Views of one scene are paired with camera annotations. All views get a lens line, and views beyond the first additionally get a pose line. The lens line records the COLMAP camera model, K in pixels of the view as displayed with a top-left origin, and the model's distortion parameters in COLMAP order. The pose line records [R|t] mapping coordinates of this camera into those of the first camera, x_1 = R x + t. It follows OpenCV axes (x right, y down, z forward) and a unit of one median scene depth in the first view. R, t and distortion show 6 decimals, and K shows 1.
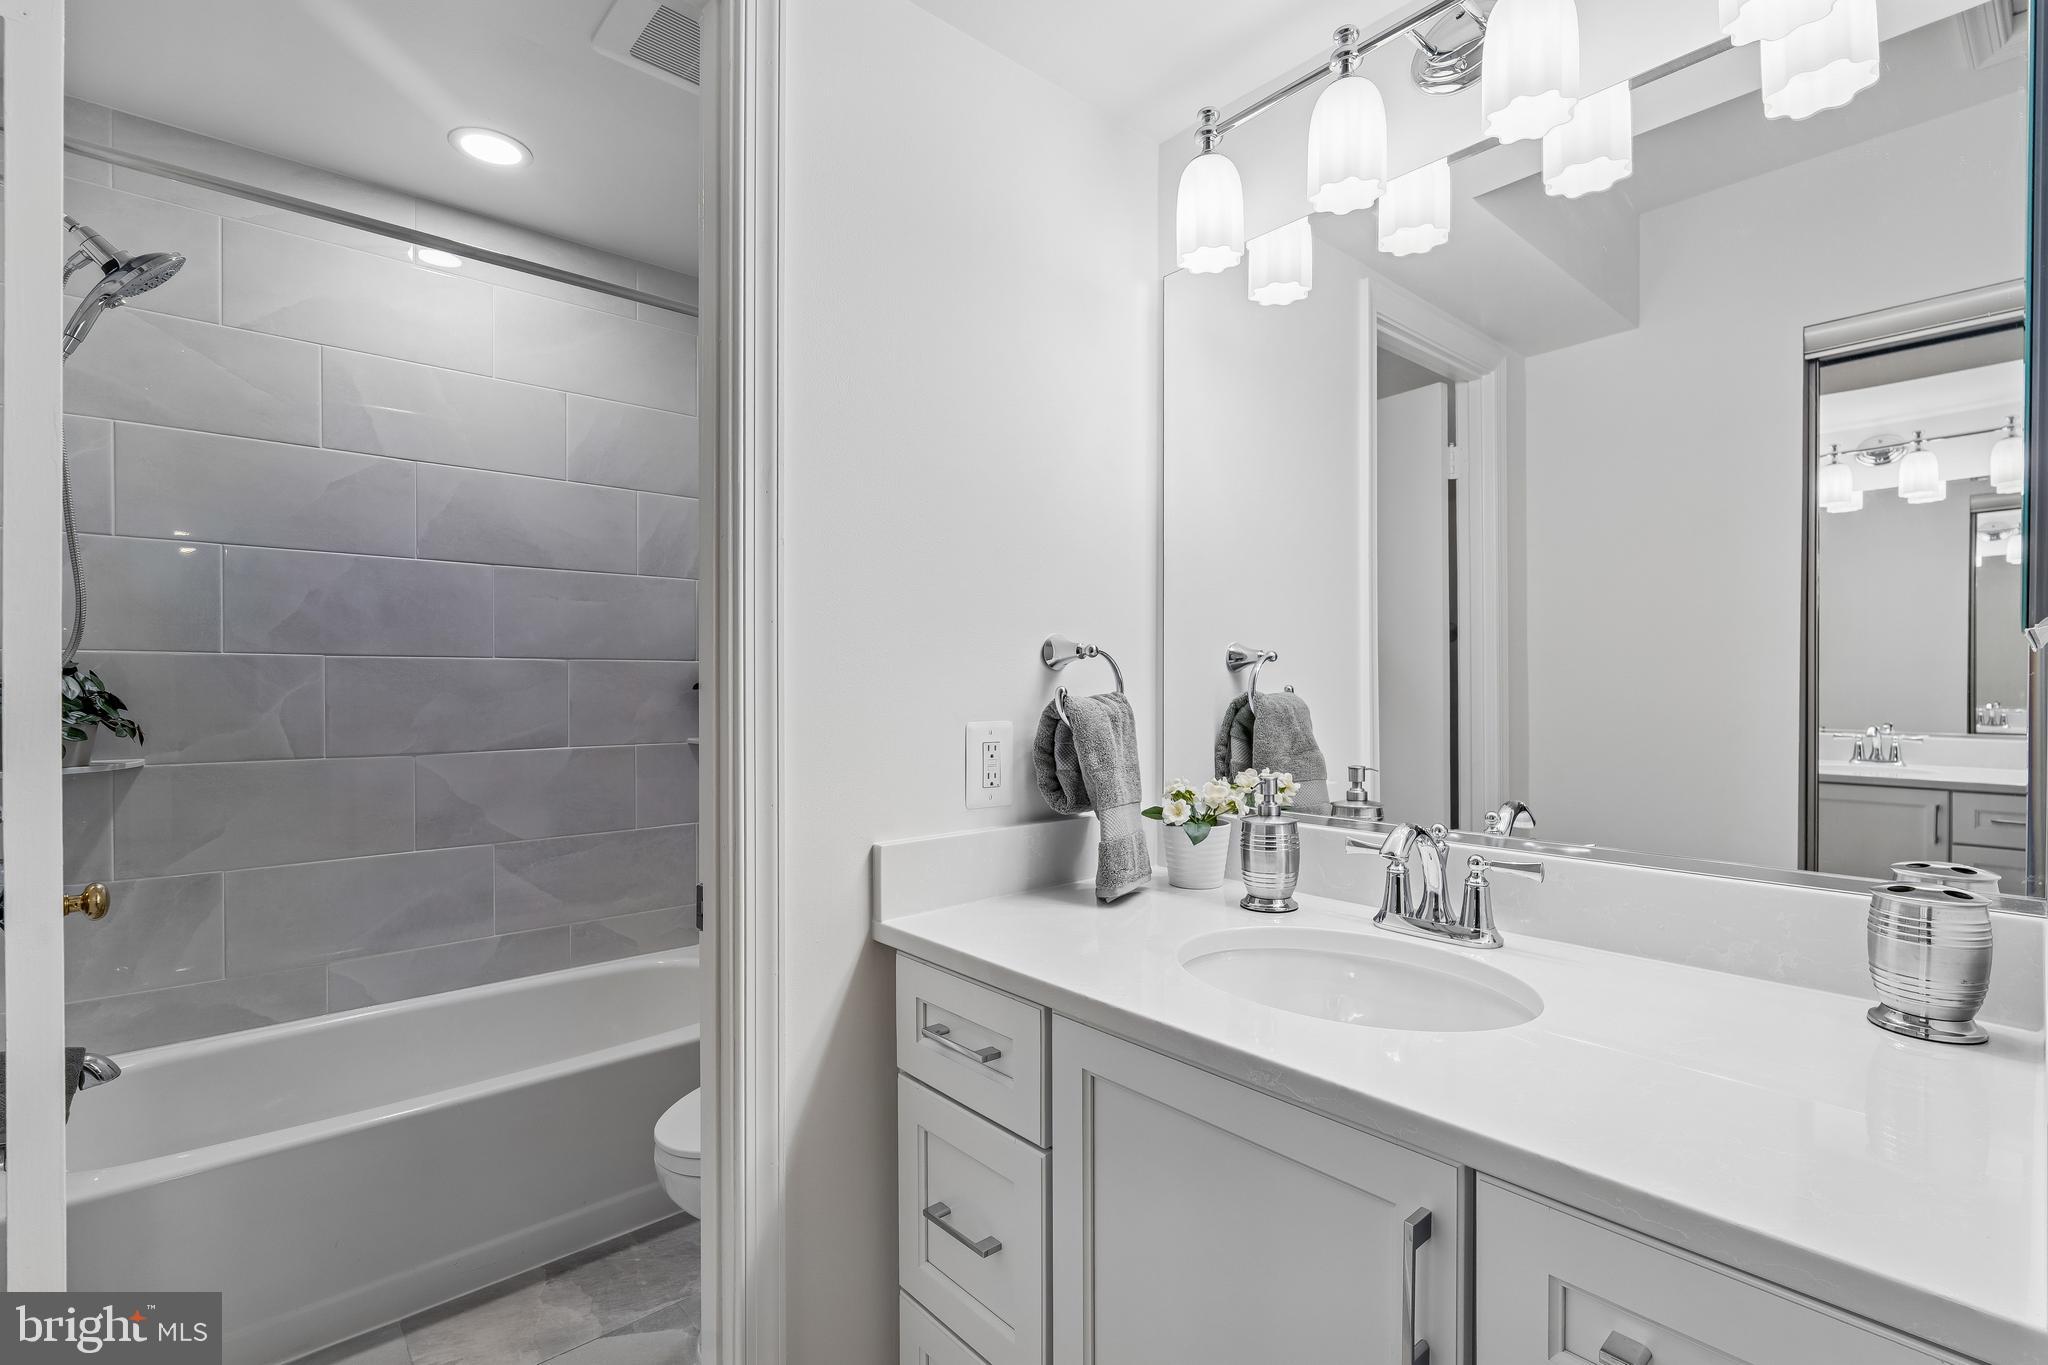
lens RADIAL K [[914.5, 0, 1017.4], [0, 914.5, 689.2], [0, 0, 1]] dist [-0.001966, 0.001142]
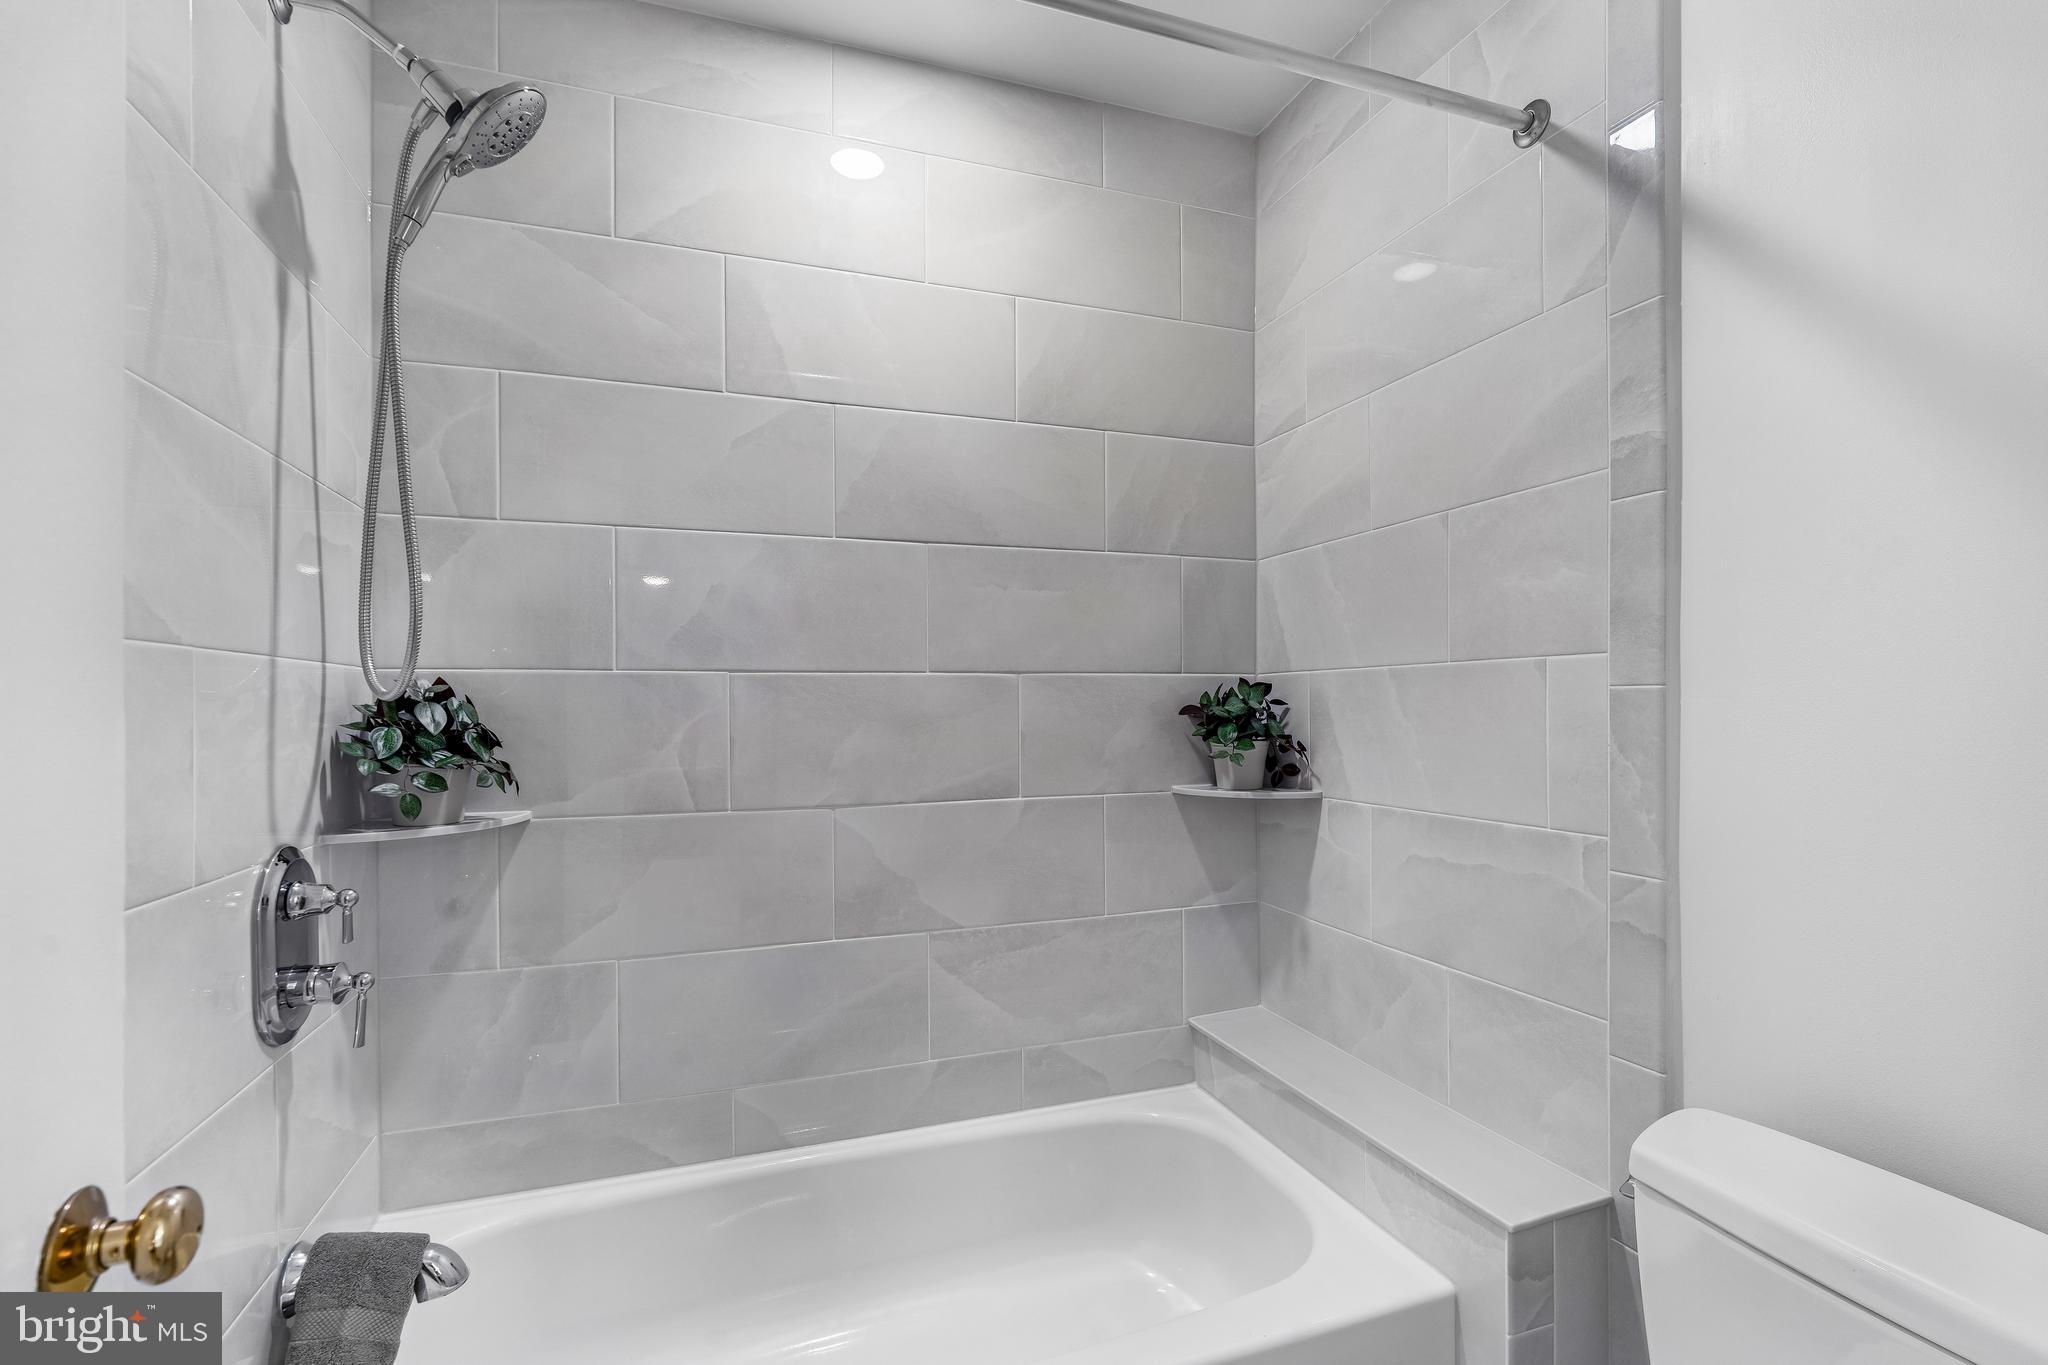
lens RADIAL K [[914.5, 0, 1029.2], [0, 914.5, 693.0], [0, 0, 1]] dist [-0.001966, 0.001142]
pose [[0.927393, -0.012112, -0.373891, -0.271053], [0.005675, 0.999816, -0.018311, -0.005532], [0.374044, 0.014860, 0.927292, 0.428172]]
